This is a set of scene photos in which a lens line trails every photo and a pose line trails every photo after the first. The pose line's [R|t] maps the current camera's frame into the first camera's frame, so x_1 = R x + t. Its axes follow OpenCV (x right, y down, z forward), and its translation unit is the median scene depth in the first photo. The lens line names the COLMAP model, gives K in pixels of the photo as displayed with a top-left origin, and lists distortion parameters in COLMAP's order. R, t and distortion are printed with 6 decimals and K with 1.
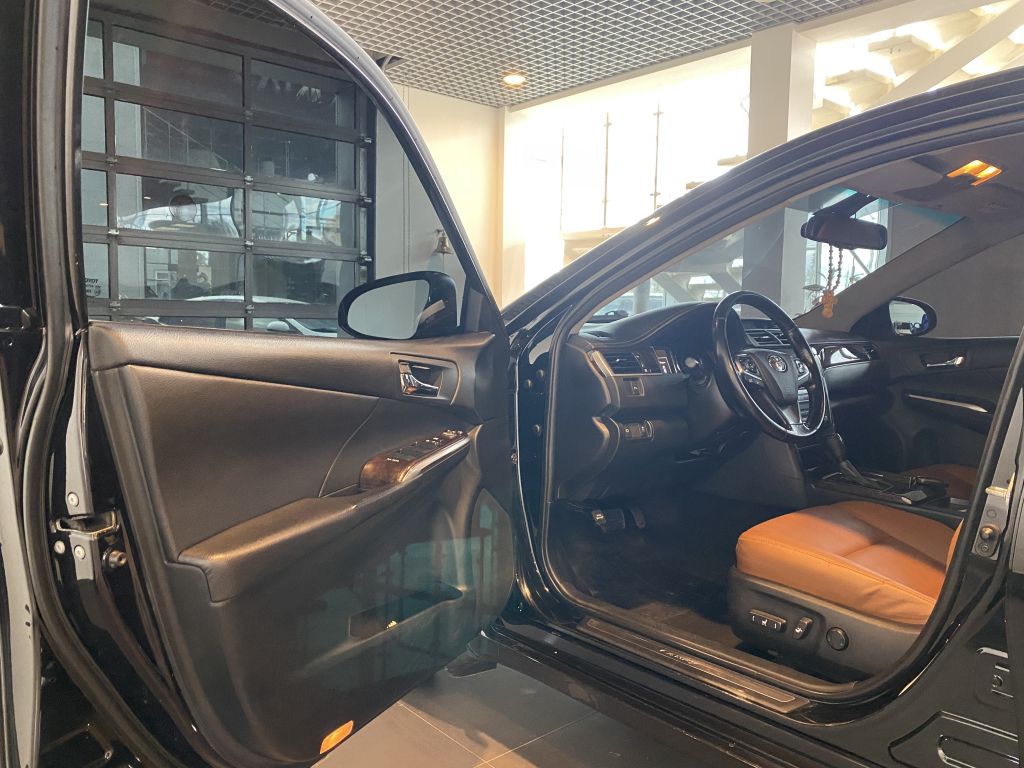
lens RADIAL K [[787.0, 0, 518.1], [0, 787.0, 383.3], [0, 0, 1]] dist [0.043331, -0.066633]
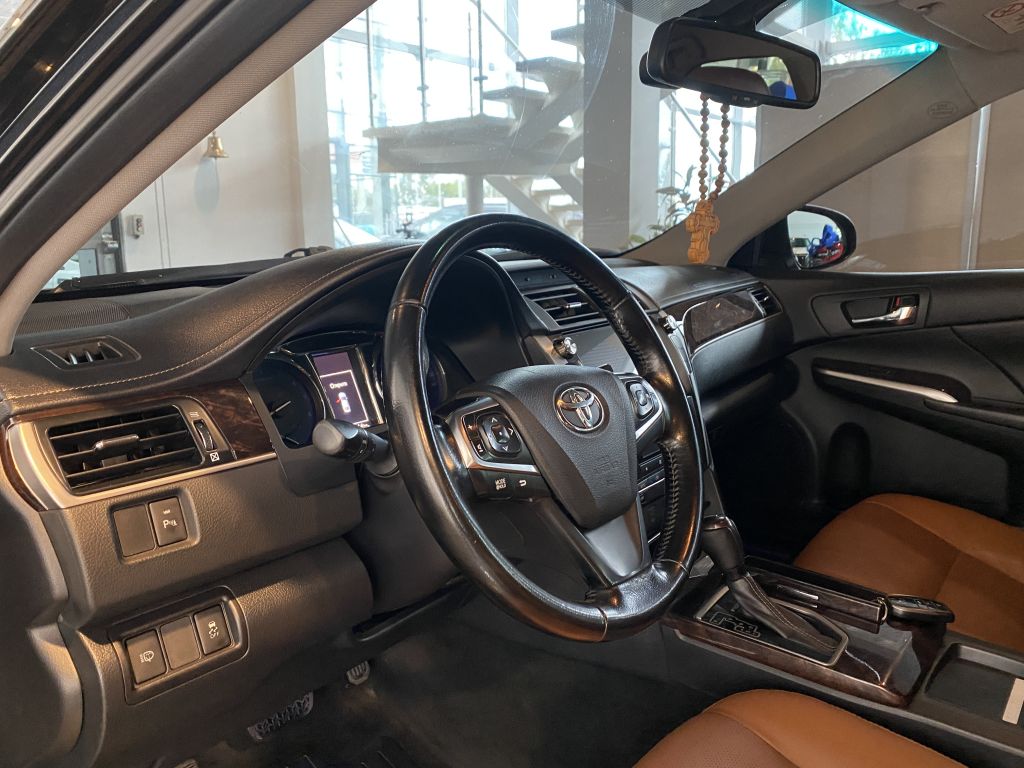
lens RADIAL K [[787.0, 0, 504.3], [0, 787.0, 377.7], [0, 0, 1]] dist [0.043331, -0.066633]
pose [[0.987536, -0.064292, 0.143662, 0.165930], [0.048618, 0.992734, 0.110074, -0.057704], [-0.149695, -0.101718, 0.983486, 0.443675]]
